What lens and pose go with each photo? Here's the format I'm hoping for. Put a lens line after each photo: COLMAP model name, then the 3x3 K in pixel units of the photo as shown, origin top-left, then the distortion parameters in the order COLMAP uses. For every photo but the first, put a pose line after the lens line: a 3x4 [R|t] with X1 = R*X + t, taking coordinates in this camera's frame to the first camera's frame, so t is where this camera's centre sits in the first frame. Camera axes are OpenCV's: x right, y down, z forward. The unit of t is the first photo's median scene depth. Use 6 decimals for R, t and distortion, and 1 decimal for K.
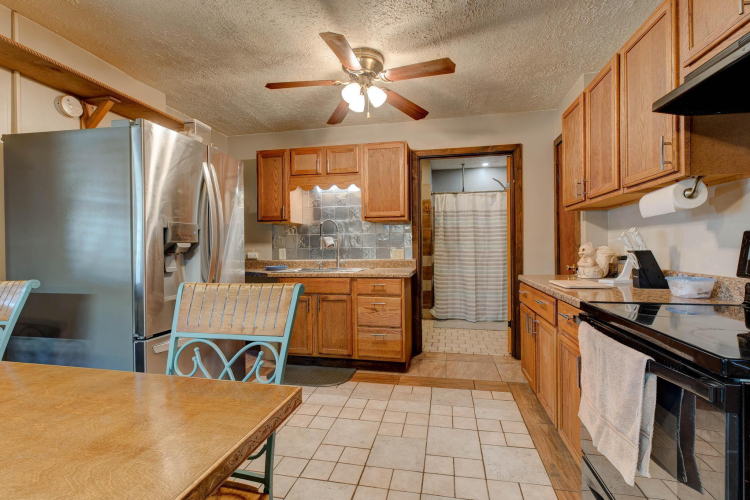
lens RADIAL K [[347.7, 0, 366.1], [0, 347.7, 246.6], [0, 0, 1]] dist [0.010499, 0.000080]
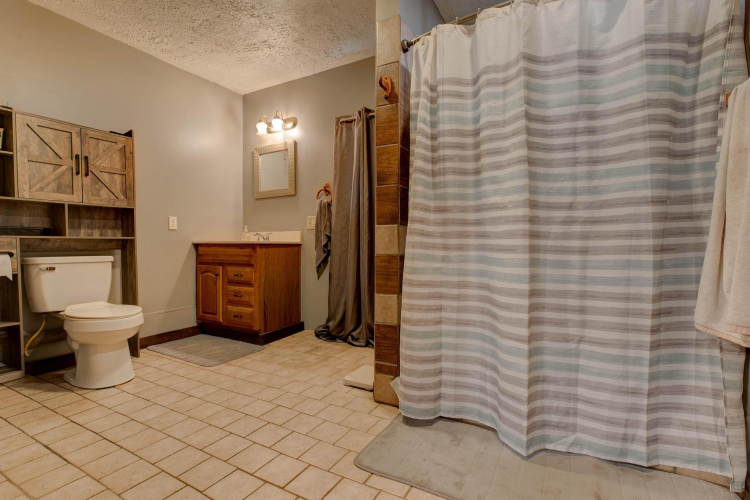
lens RADIAL K [[347.7, 0, 359.4], [0, 347.7, 250.5], [0, 0, 1]] dist [0.010499, 0.000080]
pose [[0.935681, 0.007377, -0.352771, 0.279162], [0.000105, 0.999776, 0.021186, 0.045708], [0.352848, -0.019861, 0.935470, 0.678872]]
